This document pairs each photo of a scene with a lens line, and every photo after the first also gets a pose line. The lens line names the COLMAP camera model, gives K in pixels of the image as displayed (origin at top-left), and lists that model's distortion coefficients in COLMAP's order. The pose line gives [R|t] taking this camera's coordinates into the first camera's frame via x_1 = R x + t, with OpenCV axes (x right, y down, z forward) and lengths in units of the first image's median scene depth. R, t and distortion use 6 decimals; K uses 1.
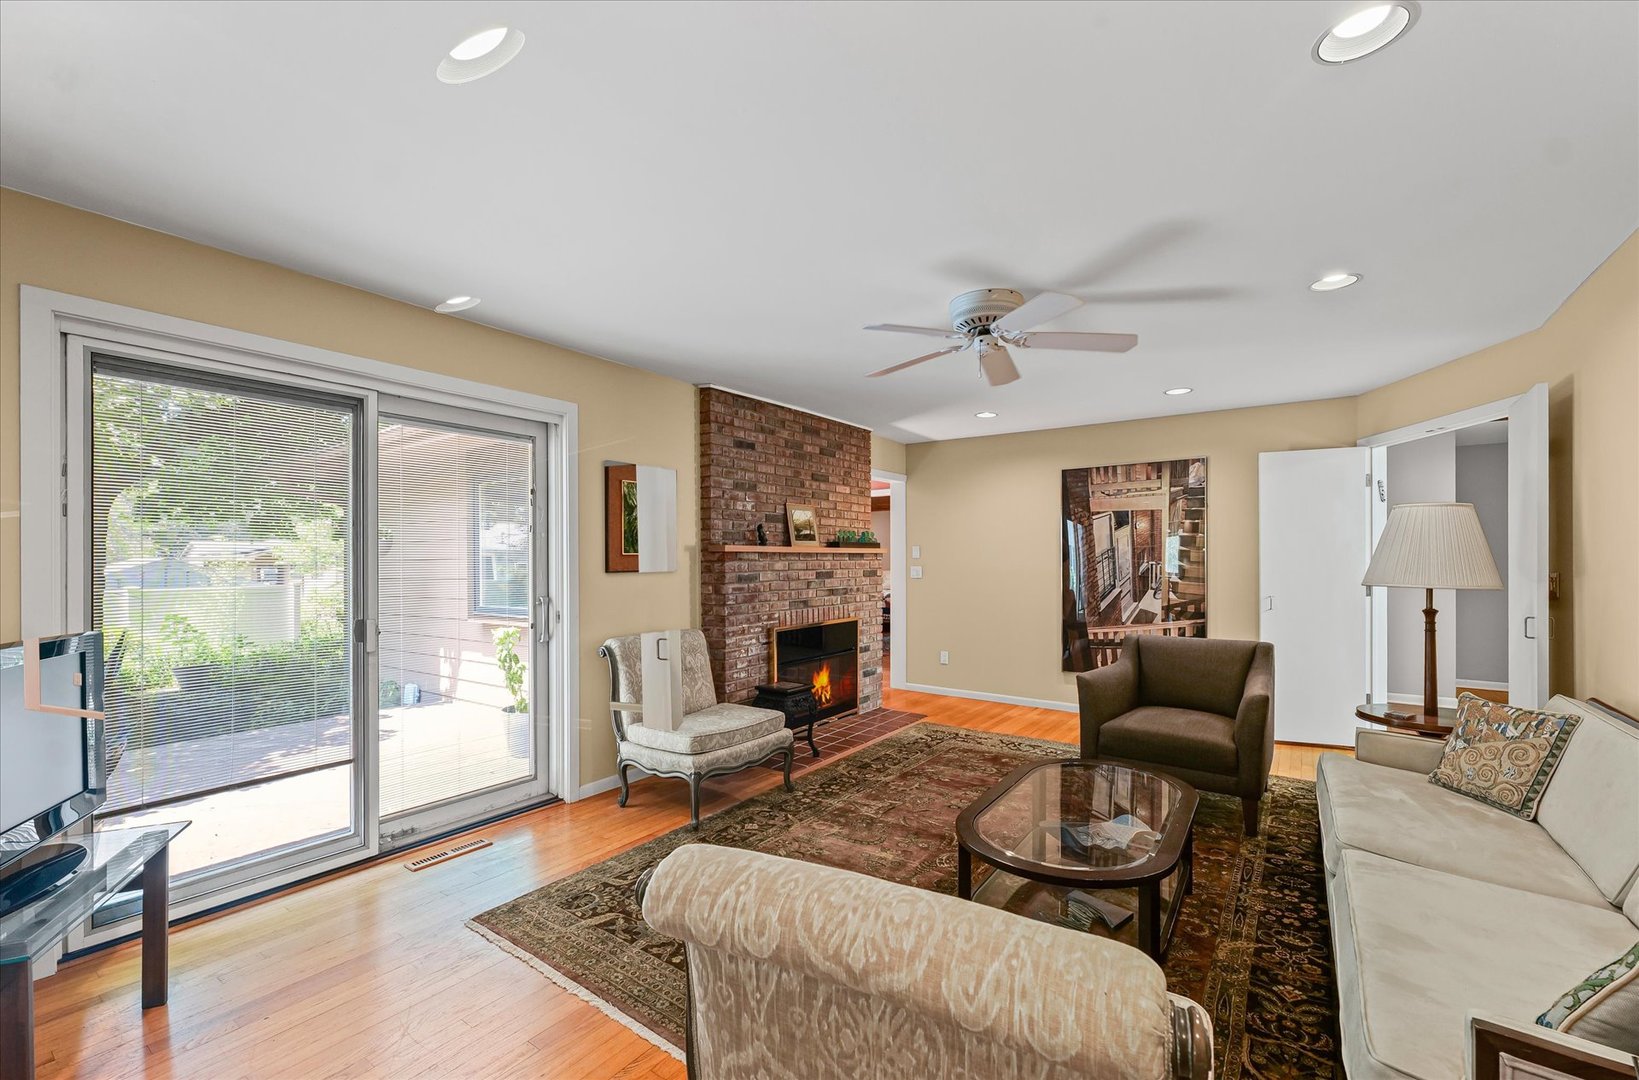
lens RADIAL K [[671.2, 0, 824.5], [0, 671.2, 556.2], [0, 0, 1]] dist [0.000362, 0.000154]
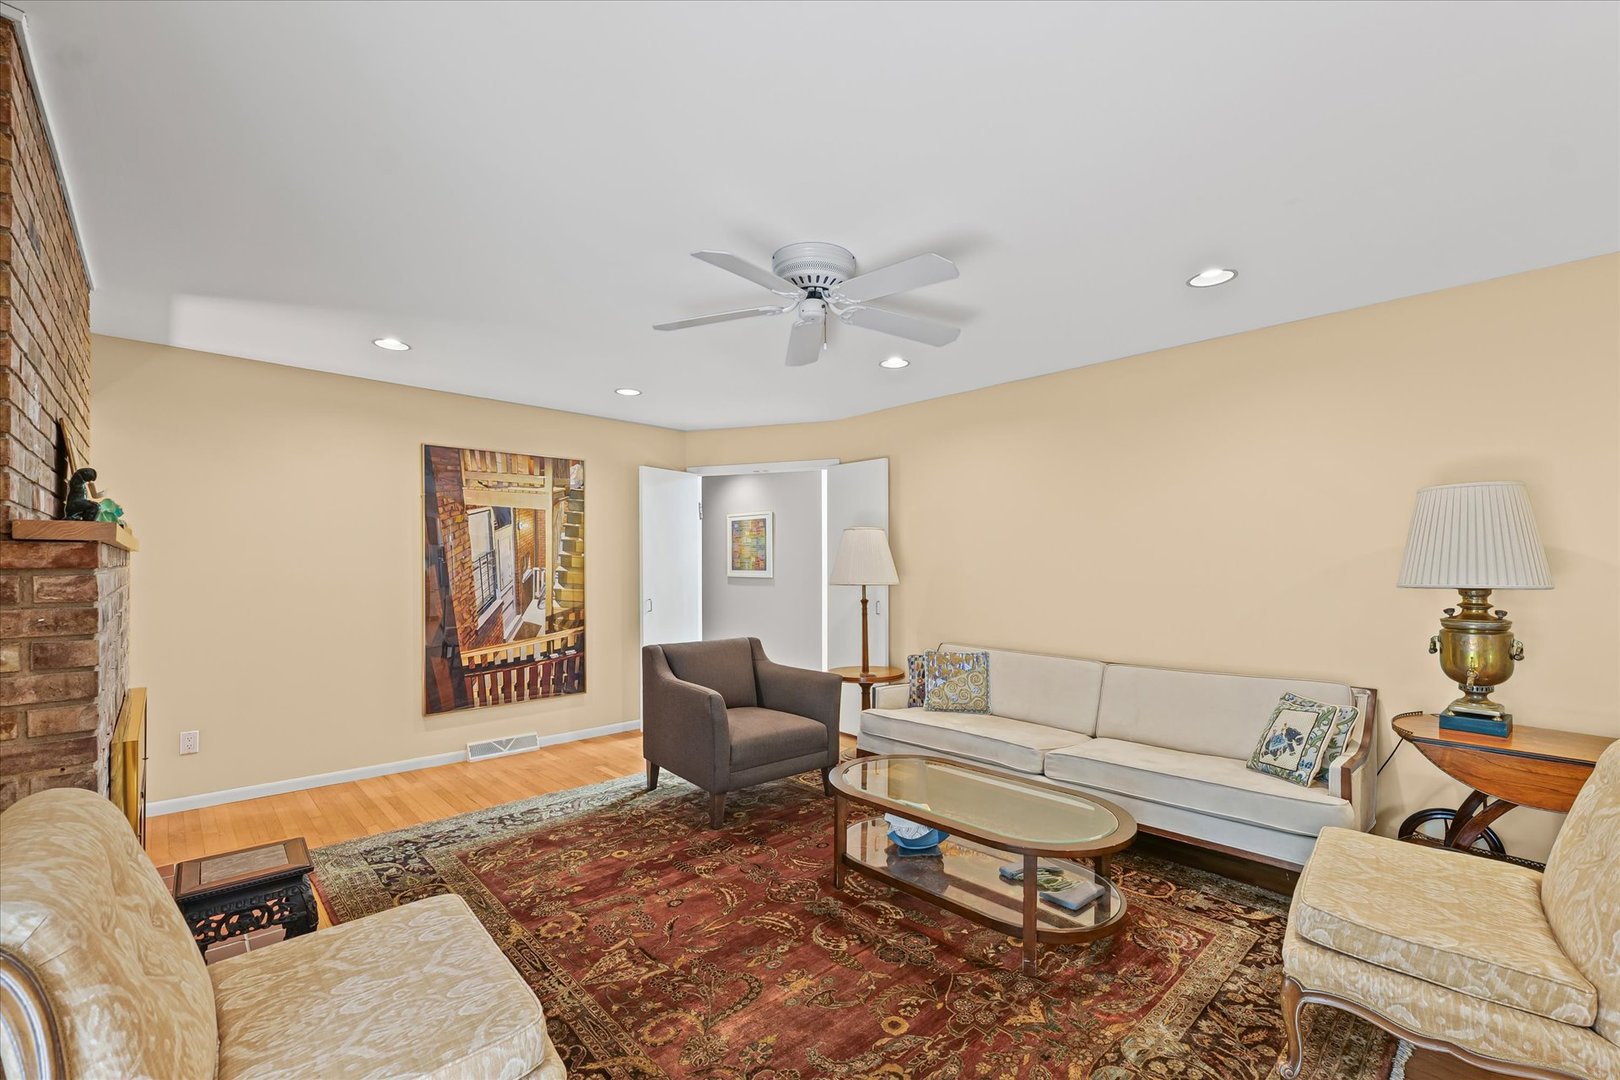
lens RADIAL K [[680.6, 0, 837.9], [0, 680.6, 561.3], [0, 0, 1]] dist [-0.000004, 0.000112]
pose [[0.190864, 0.005853, 0.981599, -0.321307], [-0.006328, 0.999969, -0.004732, 0.001742], [-0.981596, -0.005309, 0.190895, 0.437172]]
